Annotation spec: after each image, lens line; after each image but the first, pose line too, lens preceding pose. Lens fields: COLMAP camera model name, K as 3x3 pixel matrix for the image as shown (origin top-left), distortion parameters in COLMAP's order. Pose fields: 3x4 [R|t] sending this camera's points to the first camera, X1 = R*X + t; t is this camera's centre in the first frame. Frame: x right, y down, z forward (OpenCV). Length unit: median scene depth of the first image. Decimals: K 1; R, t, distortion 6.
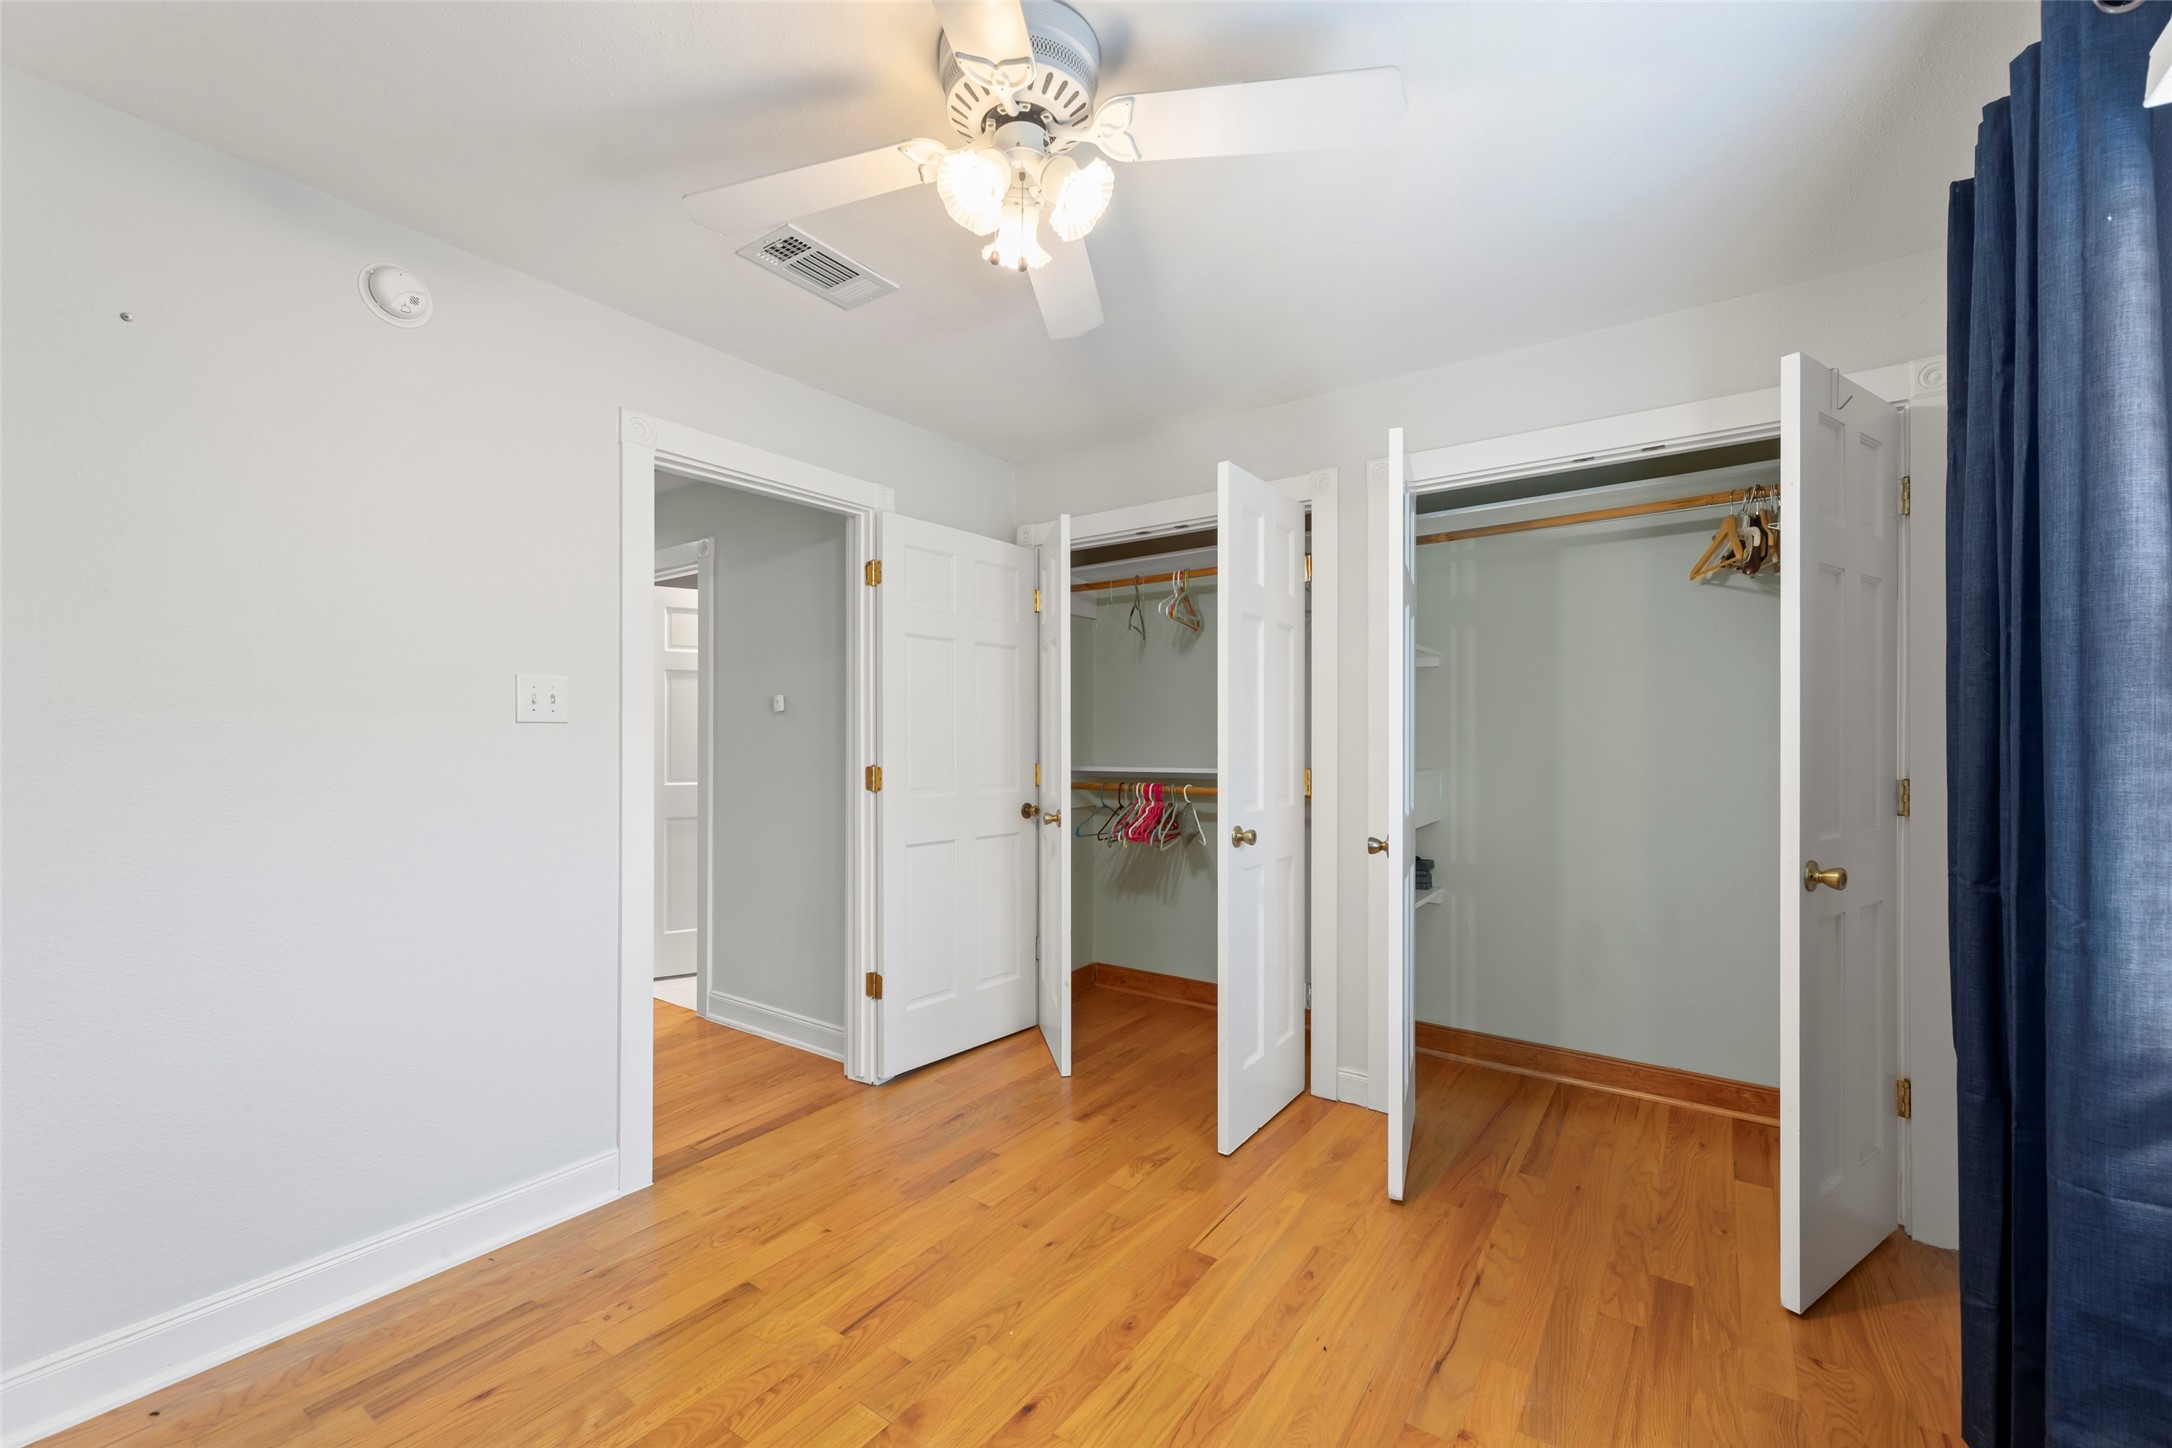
lens RADIAL K [[885.4, 0, 1085.1], [0, 885.4, 732.5], [0, 0, 1]] dist [0.003749, 0.000585]
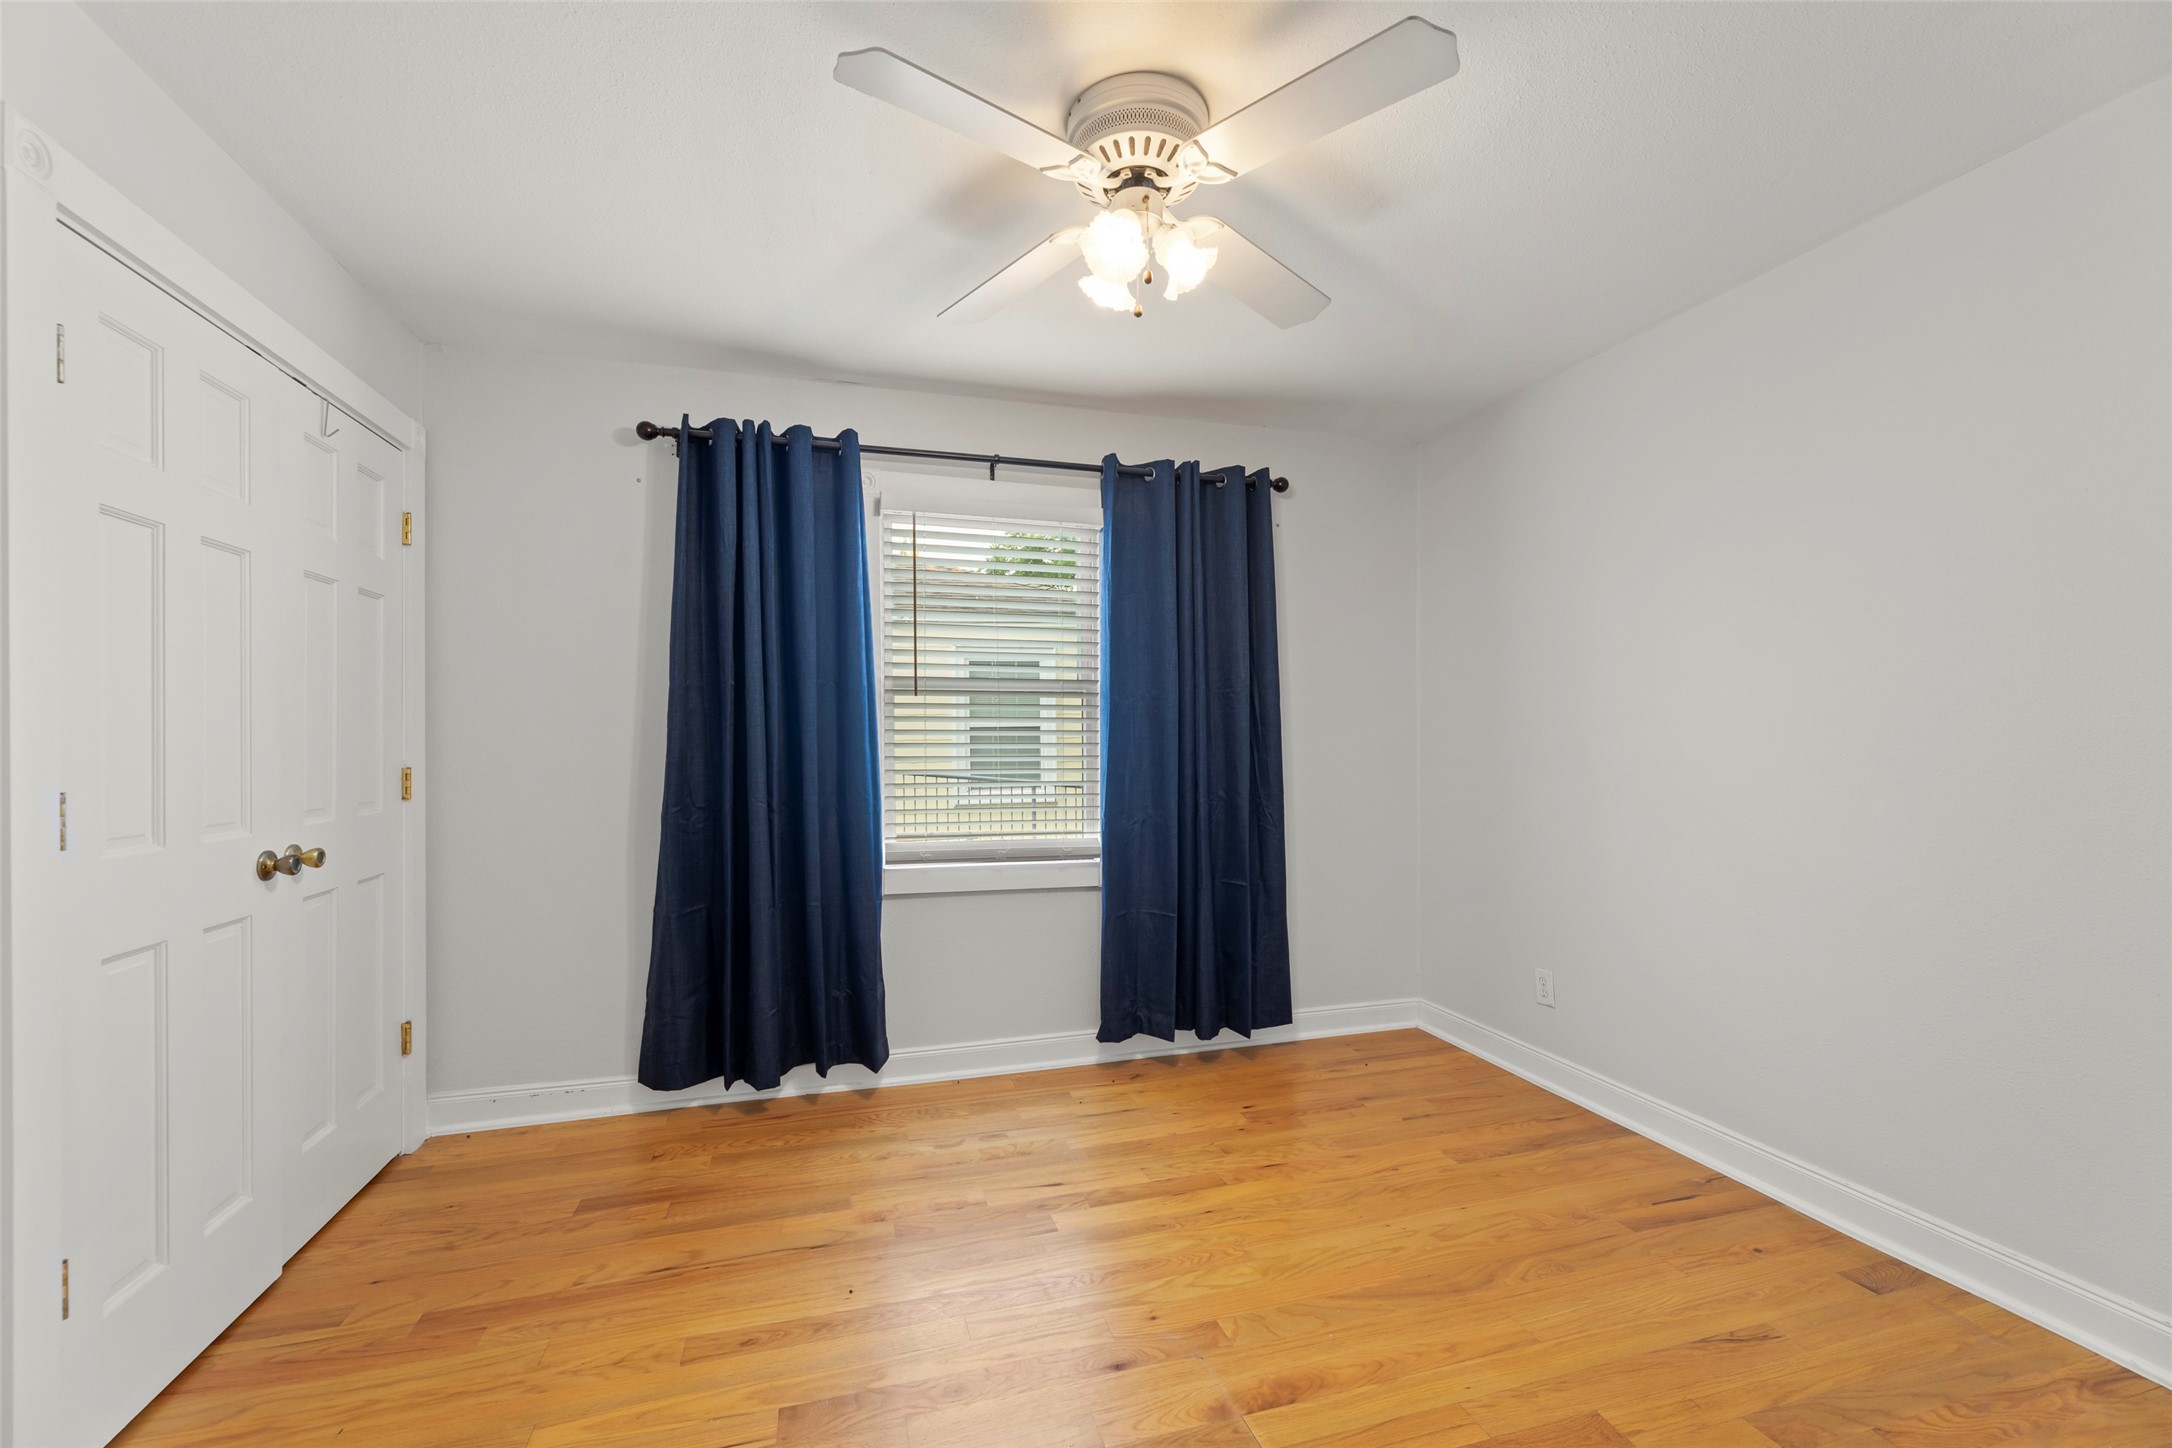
lens RADIAL K [[885.4, 0, 1086.0], [0, 885.4, 729.2], [0, 0, 1]] dist [0.003749, 0.000585]
pose [[-0.784130, 0.006540, 0.620562, -0.621616], [-0.001096, 0.999928, -0.011923, 0.023143], [-0.620596, -0.010029, -0.784067, 1.674641]]
